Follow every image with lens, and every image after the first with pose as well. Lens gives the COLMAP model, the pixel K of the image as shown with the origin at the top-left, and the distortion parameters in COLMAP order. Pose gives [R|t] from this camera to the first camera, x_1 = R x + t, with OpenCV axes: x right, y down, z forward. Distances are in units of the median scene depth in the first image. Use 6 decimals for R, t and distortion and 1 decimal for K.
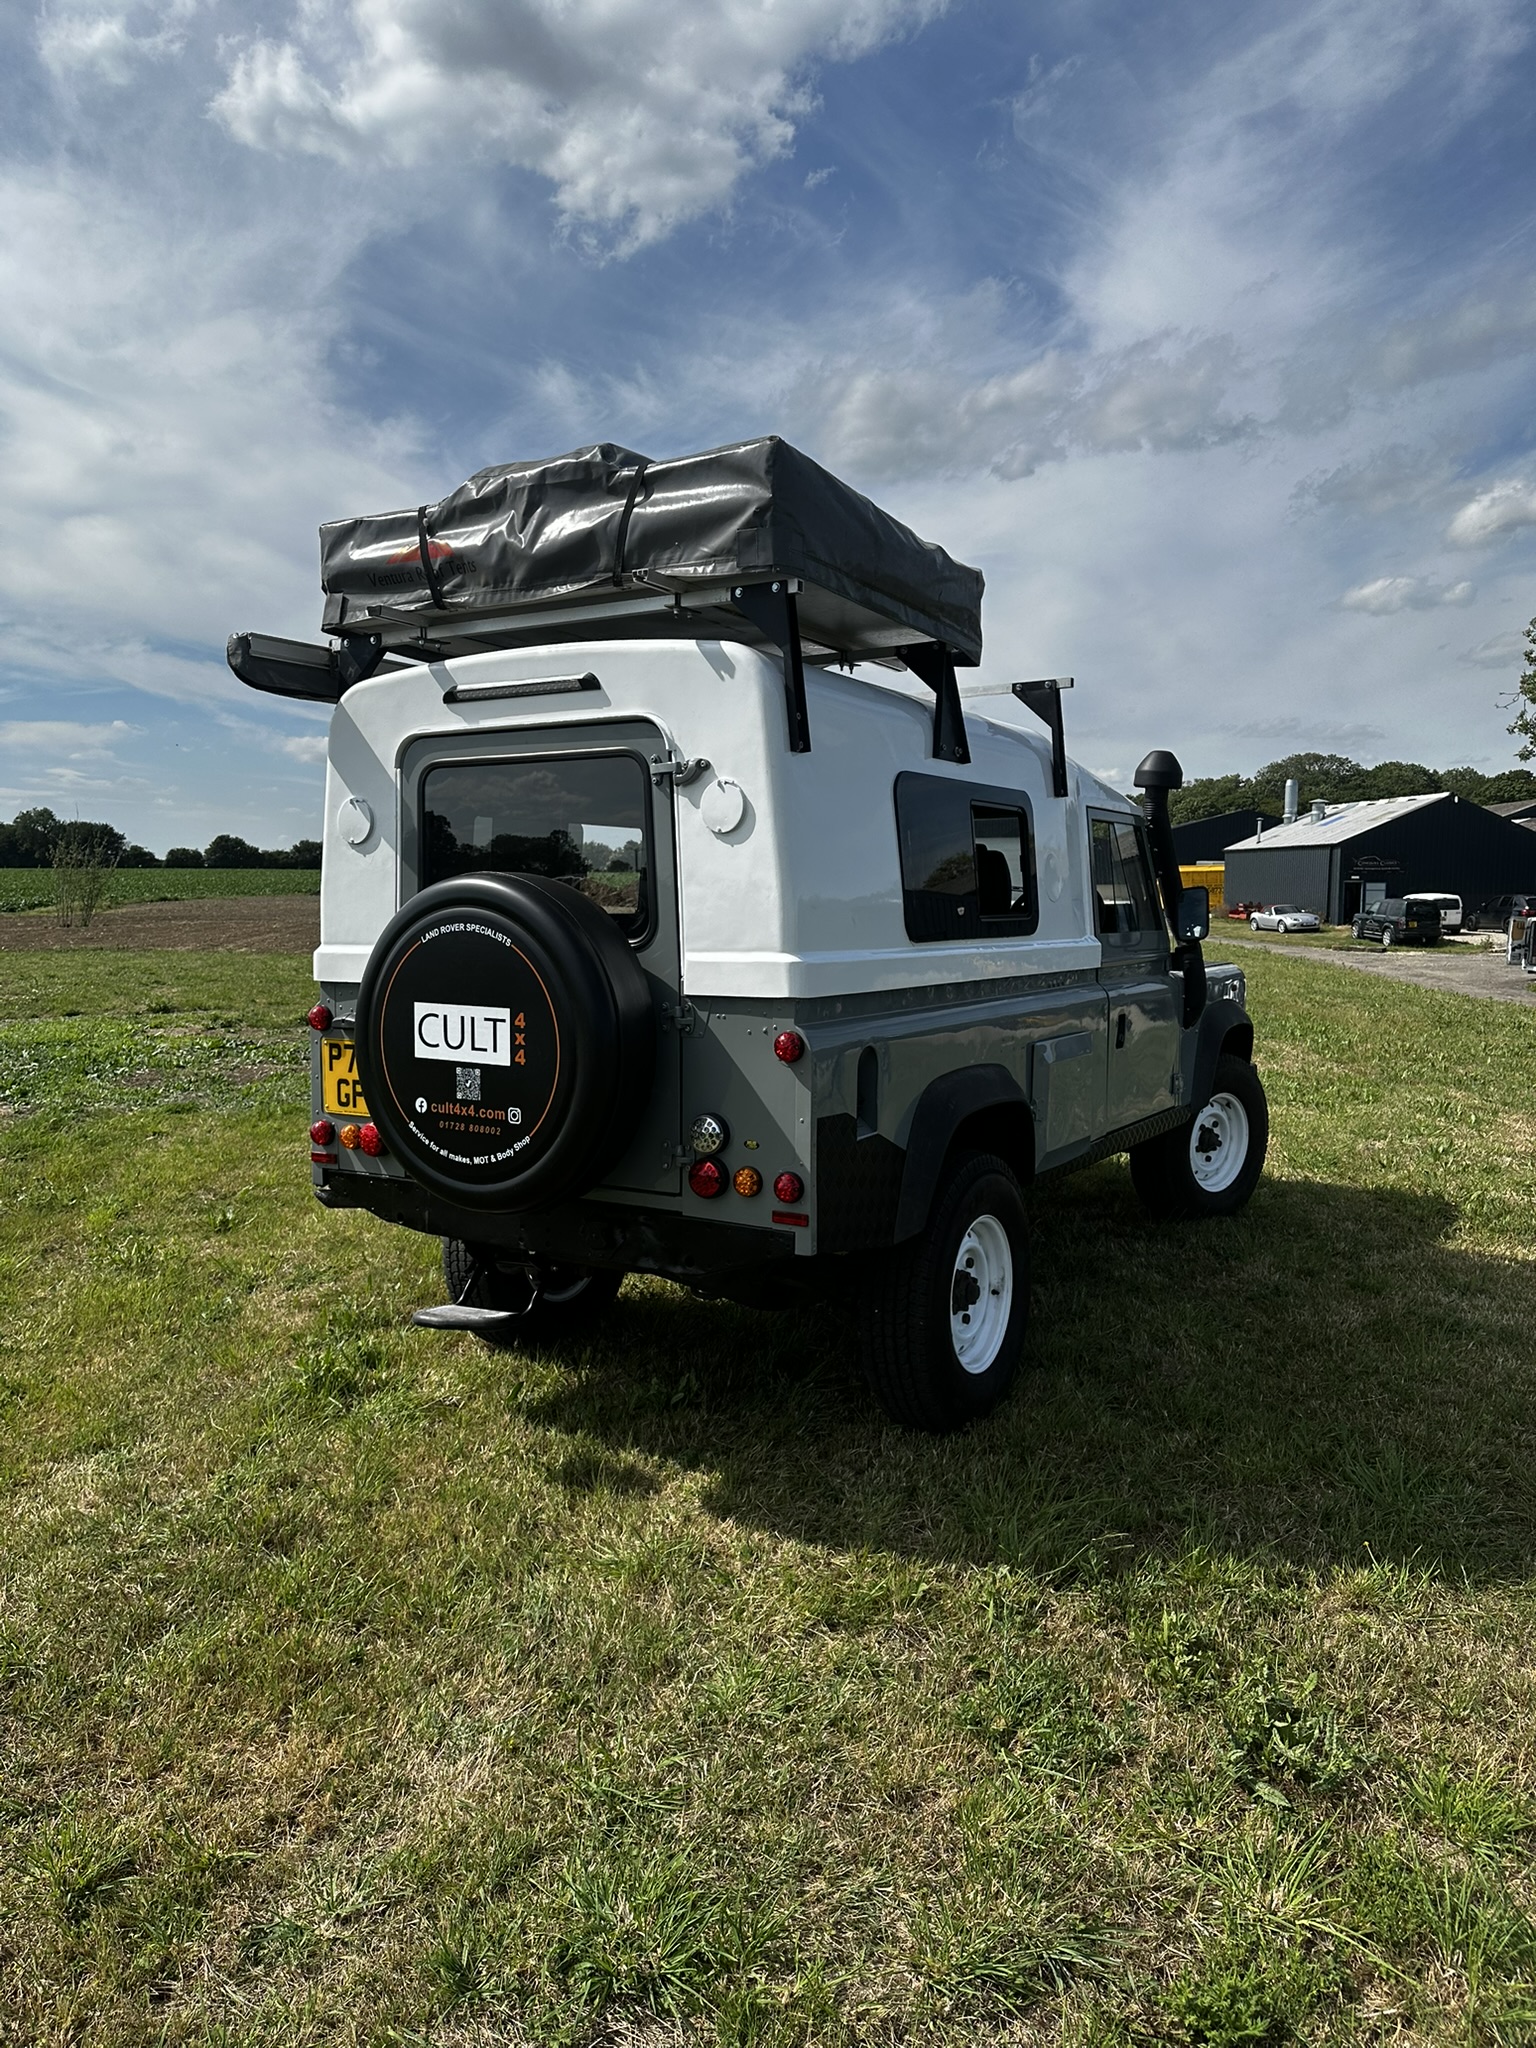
lens RADIAL K [[1406.5, 0, 689.8], [0, 1406.5, 1017.5], [0, 0, 1]] dist [-0.007664, -0.005932]
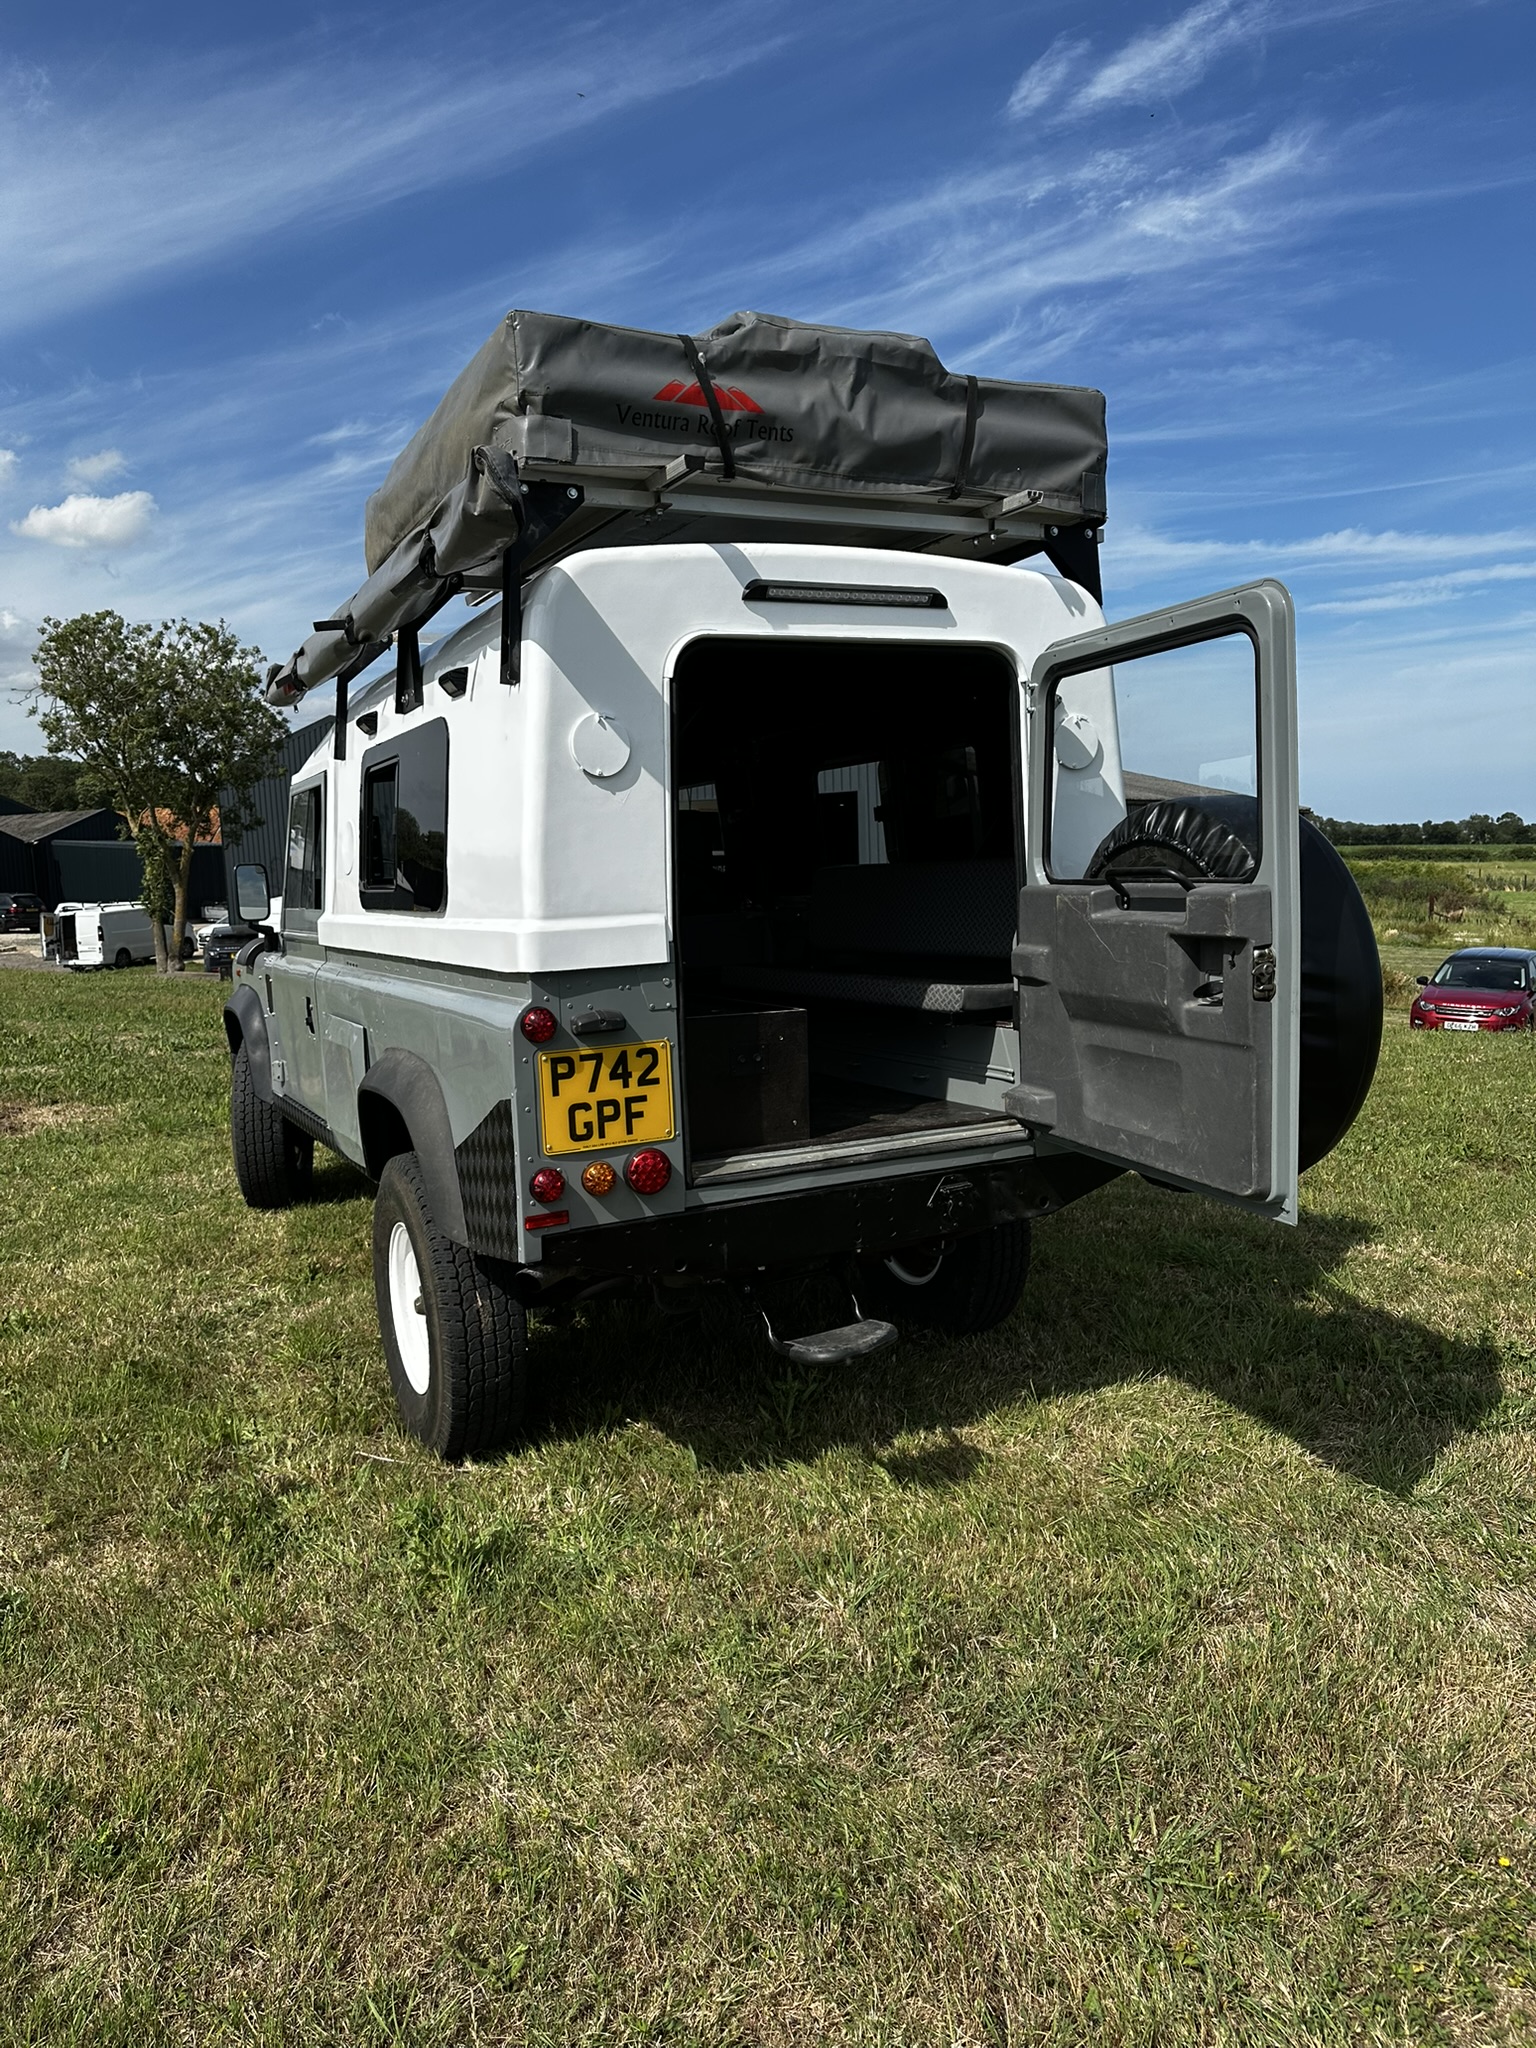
lens RADIAL K [[1444.6, 0, 768.0], [0, 1444.6, 1024.0], [0, 0, 1]] dist [0.025856, -0.002660]
pose [[0.503124, -0.124646, 0.855178, -0.894477], [0.120674, 0.989982, 0.073299, -0.042440], [-0.855748, 0.066320, 0.513125, 0.577094]]
